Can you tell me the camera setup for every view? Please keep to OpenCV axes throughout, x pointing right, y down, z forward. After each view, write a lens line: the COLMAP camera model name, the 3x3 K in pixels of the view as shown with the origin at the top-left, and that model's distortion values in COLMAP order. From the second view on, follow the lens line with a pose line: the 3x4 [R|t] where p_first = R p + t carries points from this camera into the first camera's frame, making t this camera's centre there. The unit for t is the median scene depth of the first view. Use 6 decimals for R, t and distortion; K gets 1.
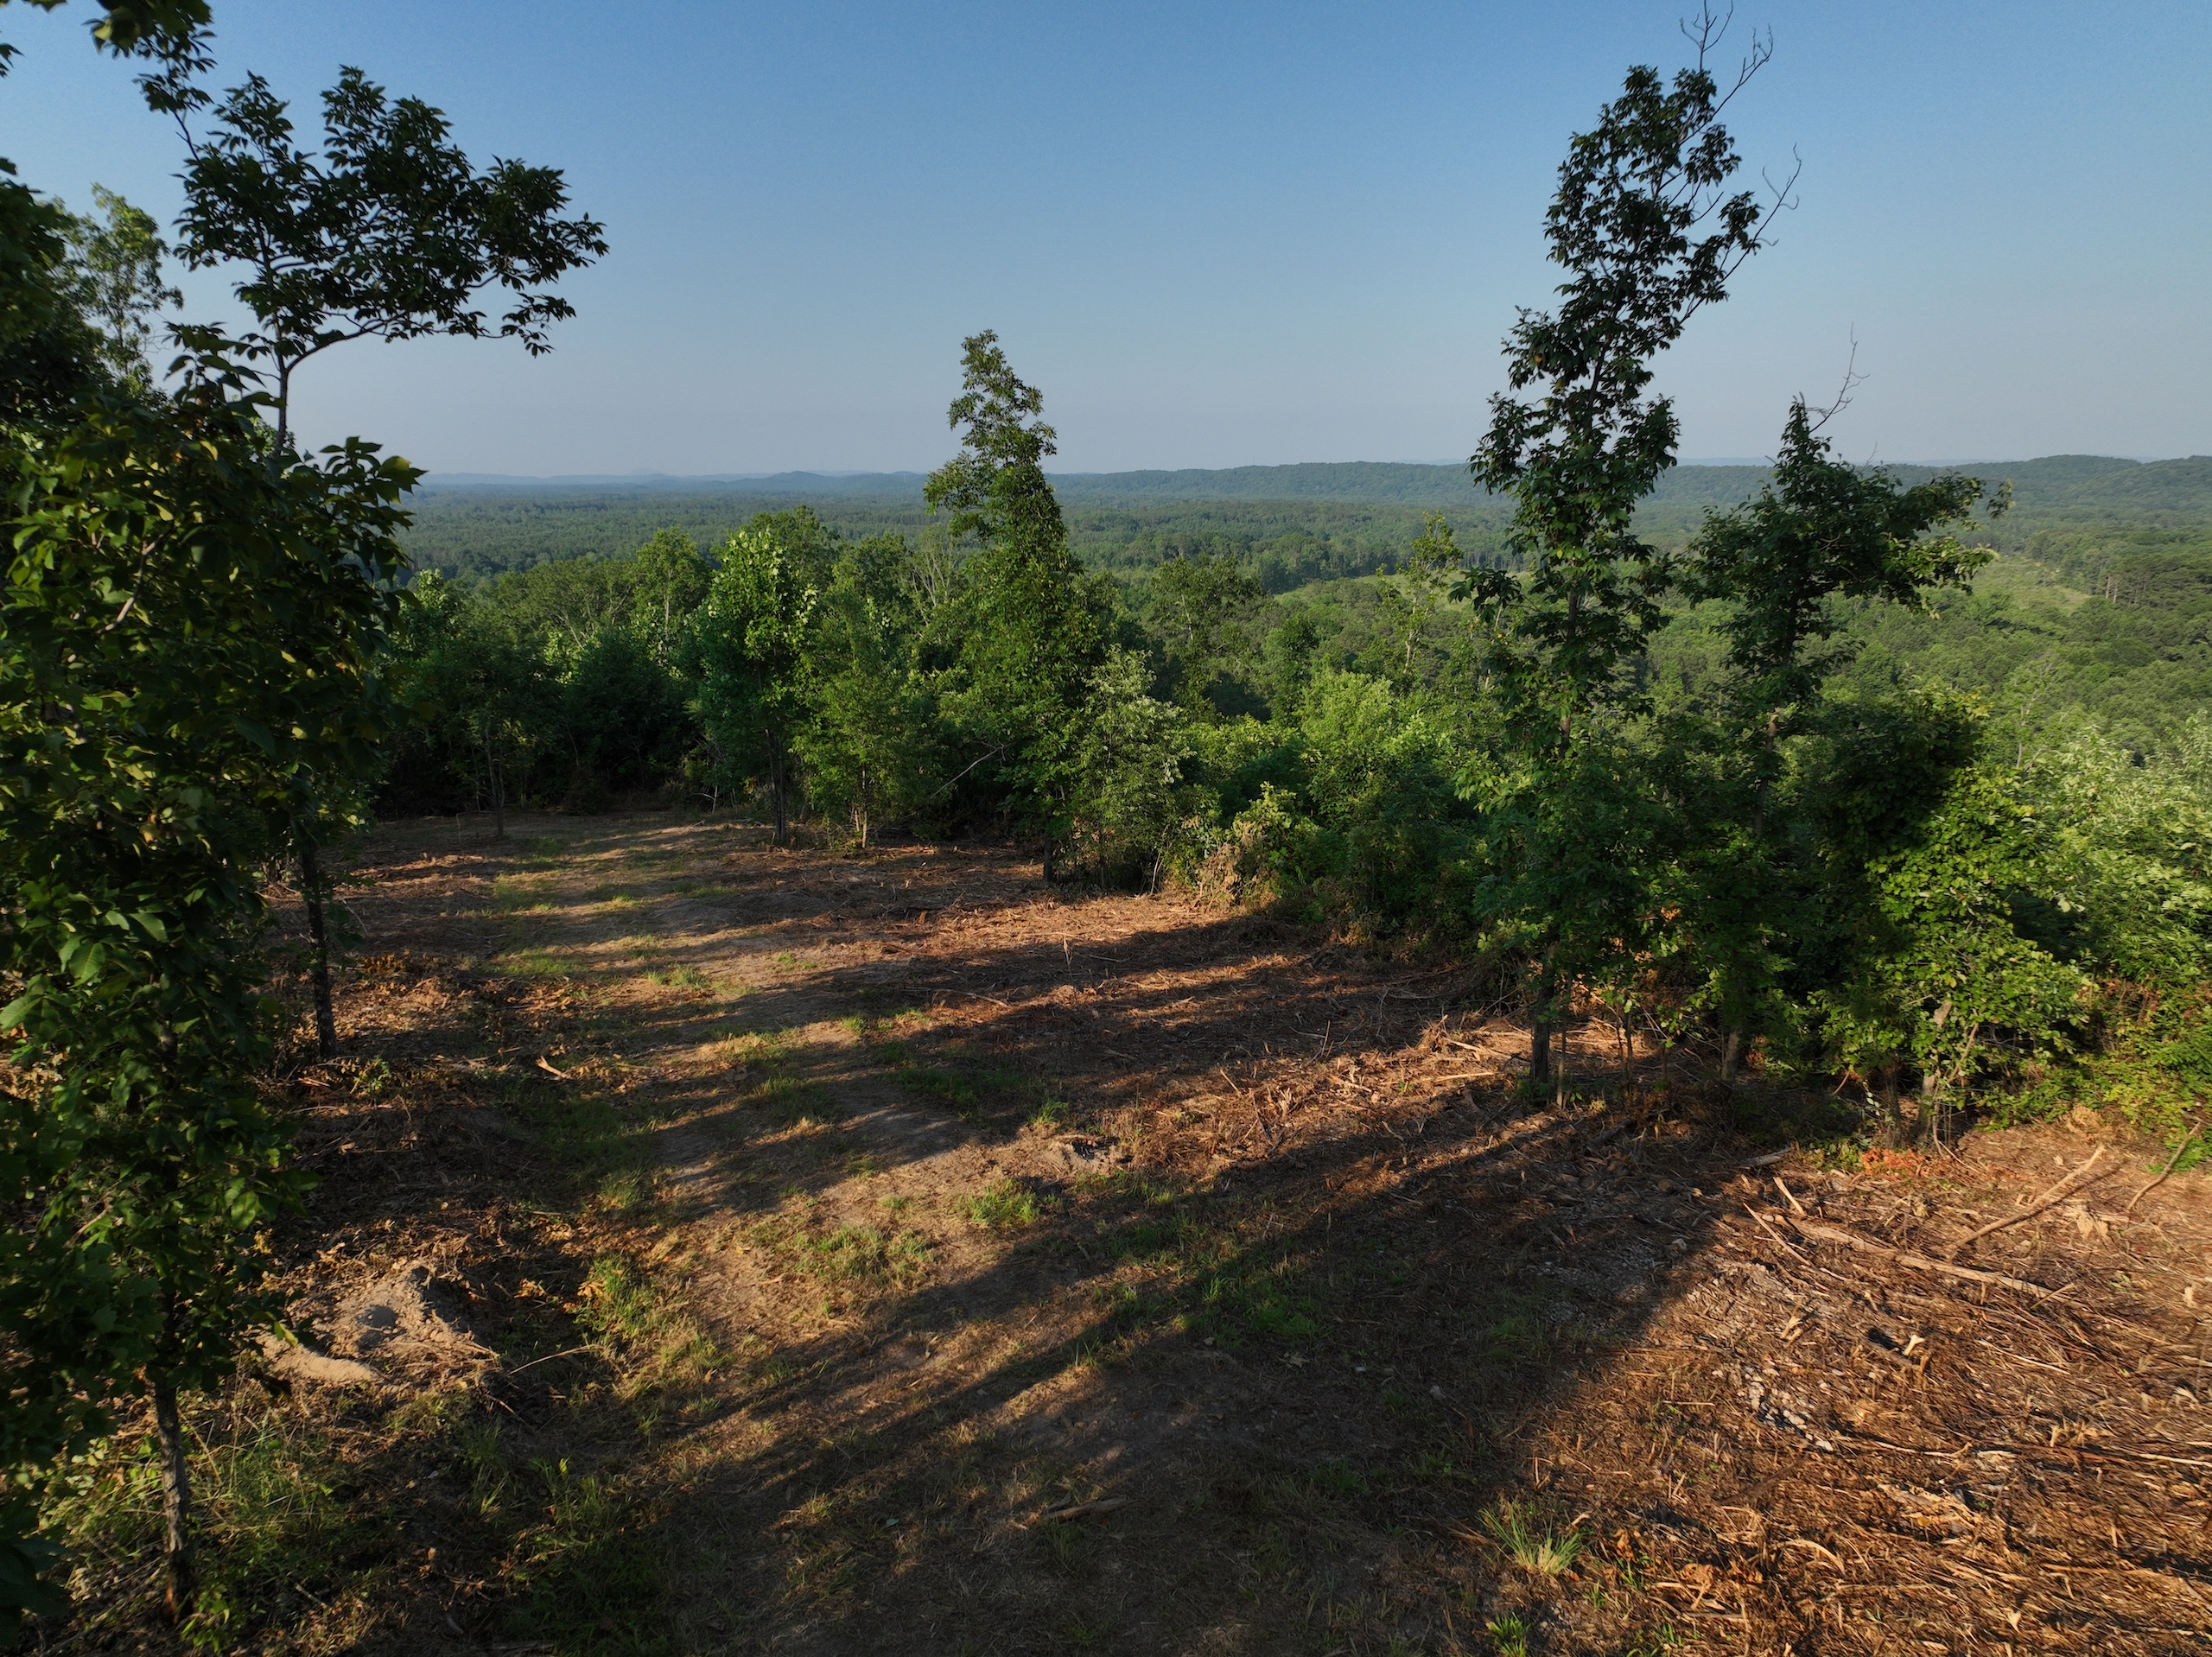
lens RADIAL K [[1551.8, 0, 1103.3], [0, 1551.8, 826.1], [0, 0, 1]] dist [-0.005508, 0.026325]
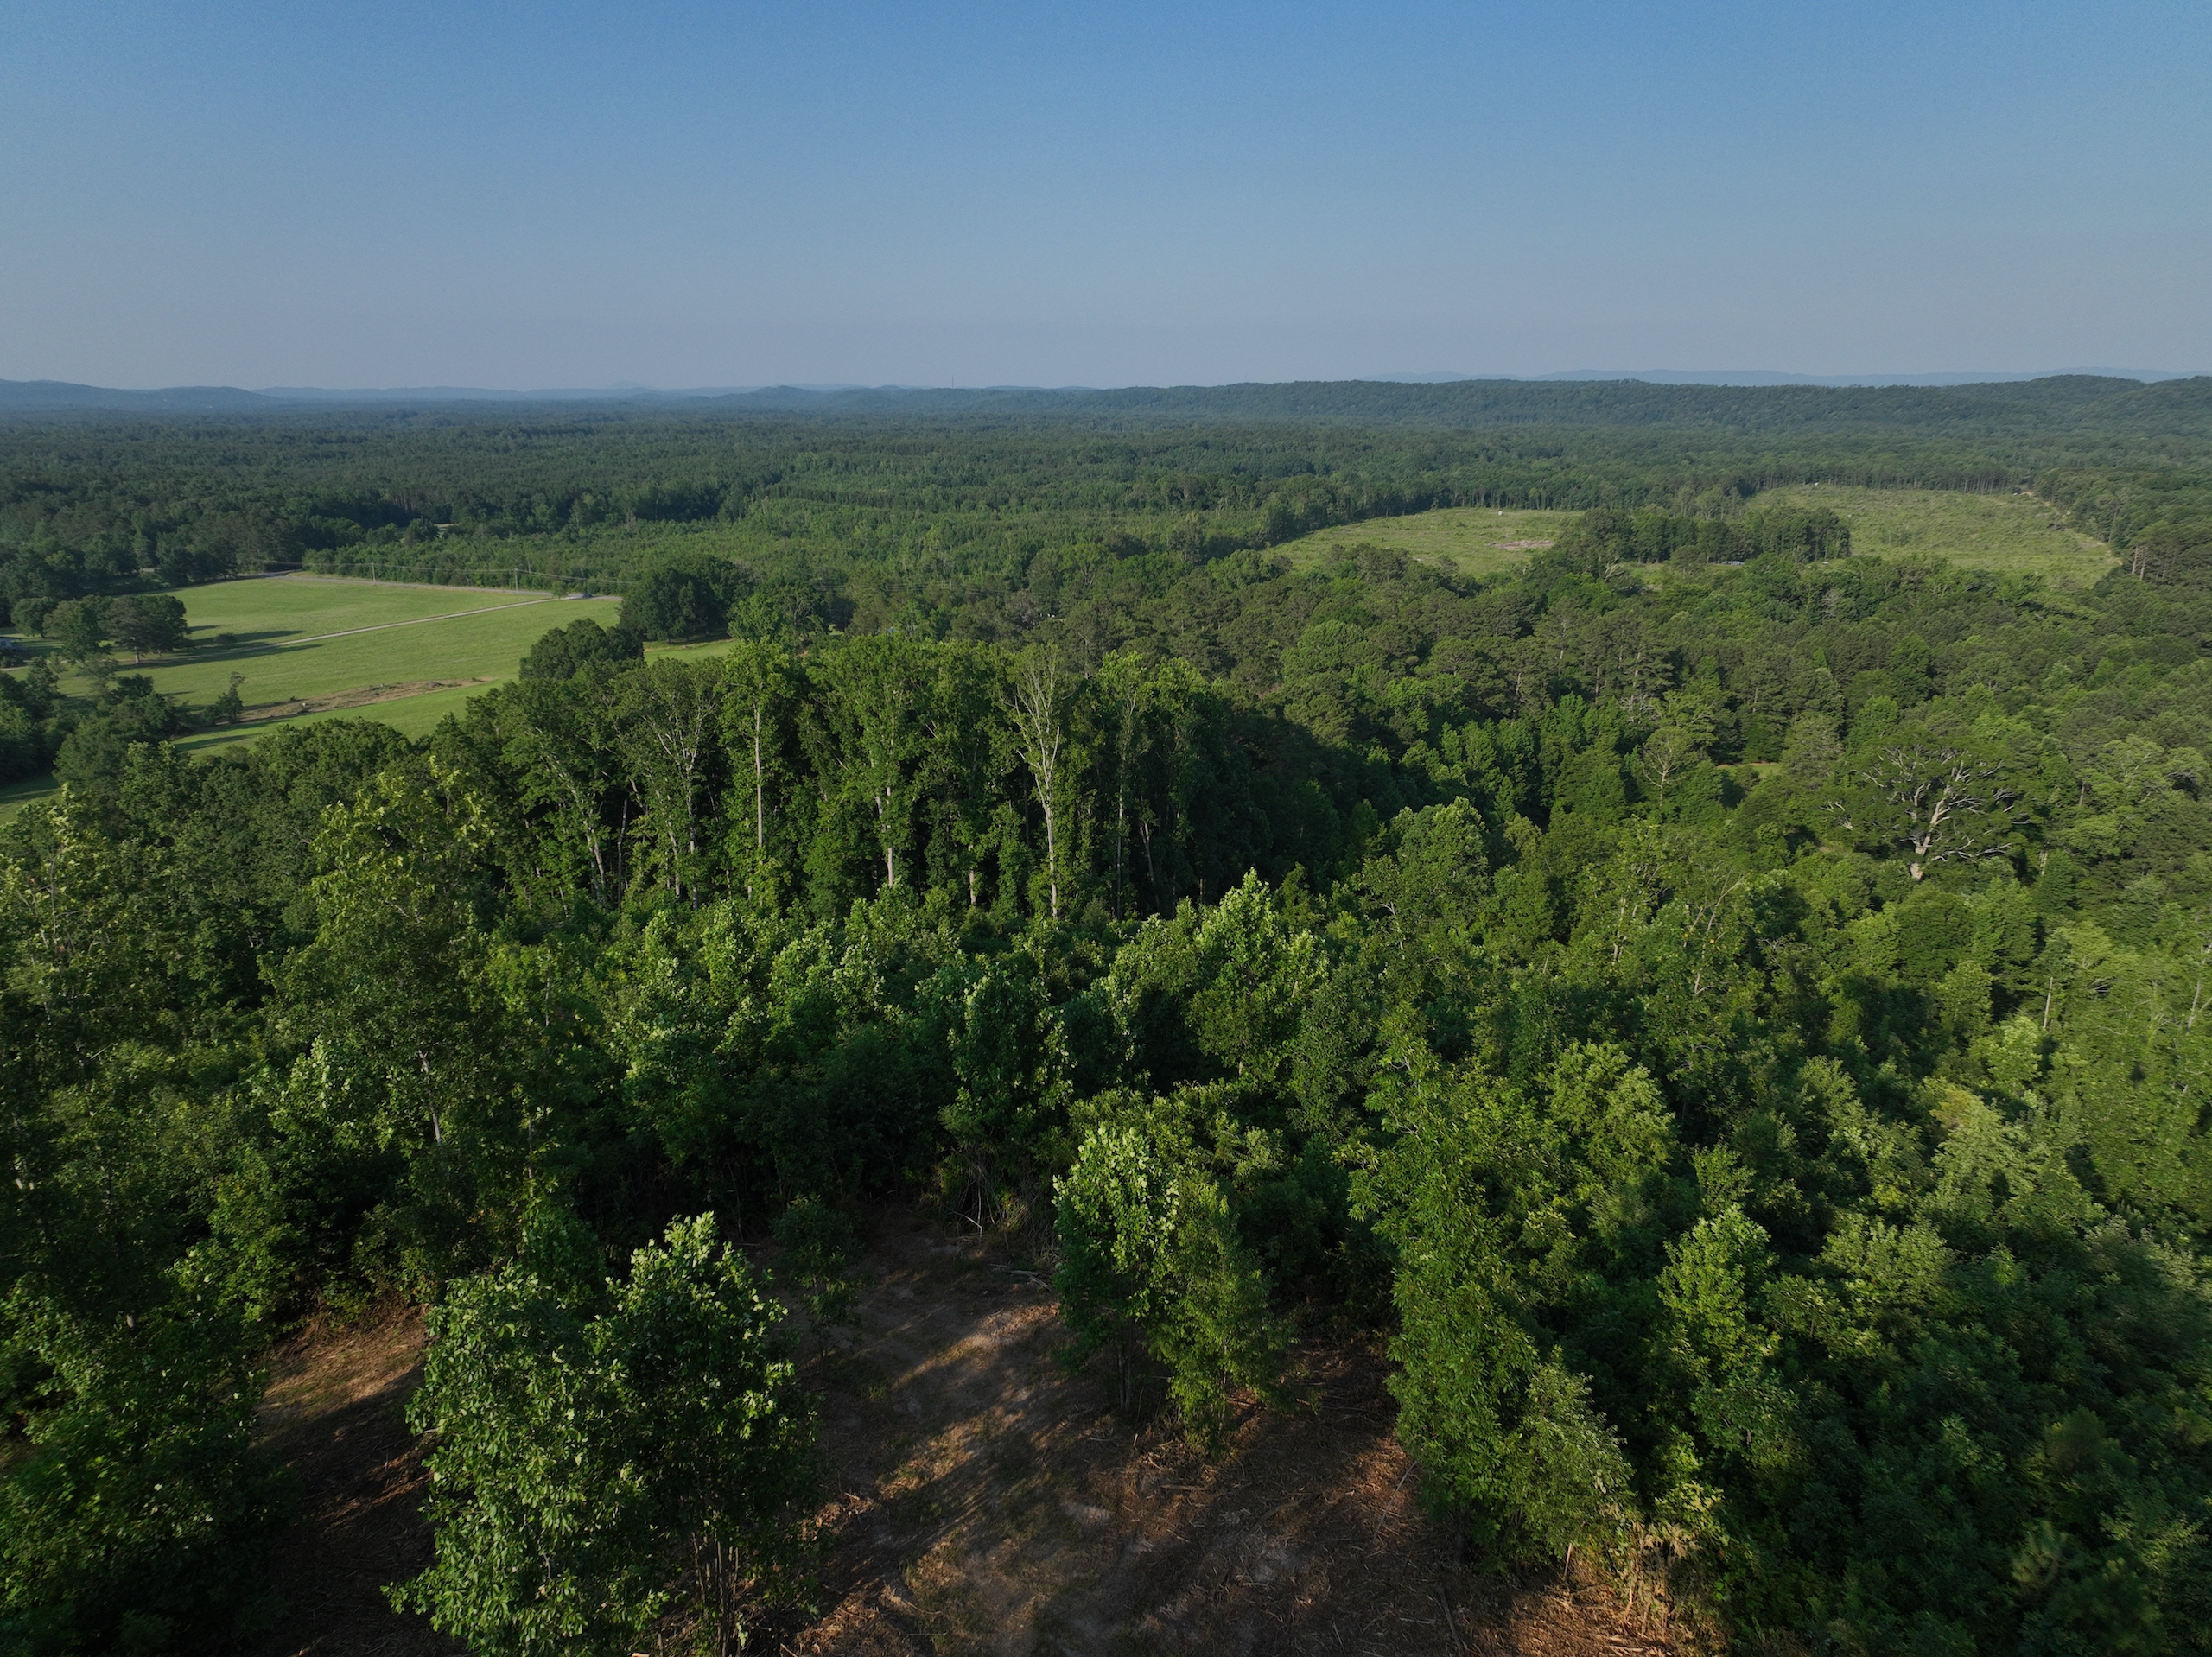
lens RADIAL K [[1551.8, 0, 1103.7], [0, 1551.8, 827.0], [0, 0, 1]] dist [-0.005508, 0.026325]
pose [[0.999969, -0.001290, 0.007764, -0.240562], [0.000866, 0.998522, 0.054347, -0.434153], [-0.007823, -0.054339, 0.998492, 0.047504]]
